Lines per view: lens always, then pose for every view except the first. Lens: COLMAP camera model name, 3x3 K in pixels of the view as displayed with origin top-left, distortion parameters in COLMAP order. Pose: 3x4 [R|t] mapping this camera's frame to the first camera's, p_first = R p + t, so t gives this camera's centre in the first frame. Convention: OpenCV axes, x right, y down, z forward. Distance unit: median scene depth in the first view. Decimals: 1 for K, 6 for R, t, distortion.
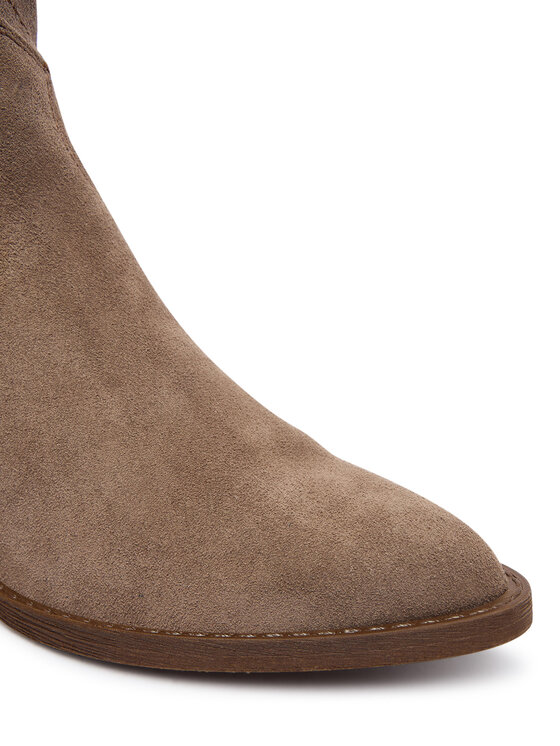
lens RADIAL K [[819.0, 0, 280.0], [0, 819.0, 373.0], [0, 0, 1]] dist [0.102427, -0.000278]
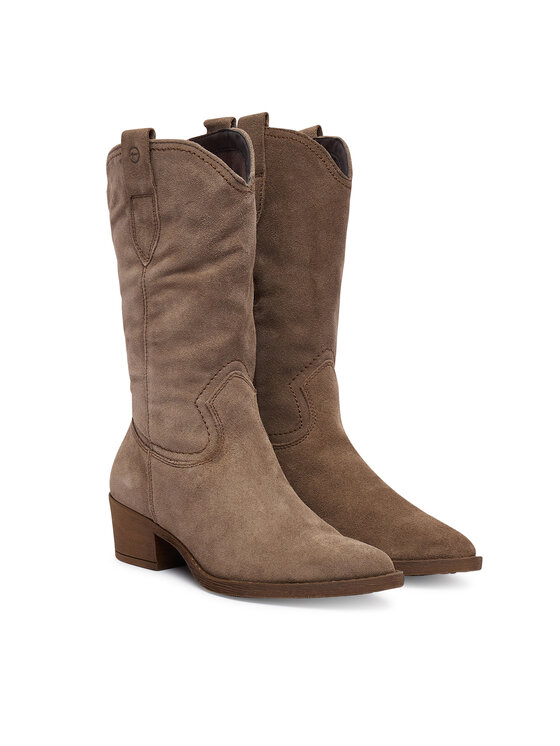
lens RADIAL K [[1050.2, 0, 280.0], [0, 1050.2, 373.0], [0, 0, 1]] dist [-0.005370, -0.008027]
pose [[0.972511, 0.033037, -0.230503, 0.649864], [-0.124816, 0.909625, -0.396236, 1.022276], [0.196581, 0.414114, 0.888744, -2.281558]]
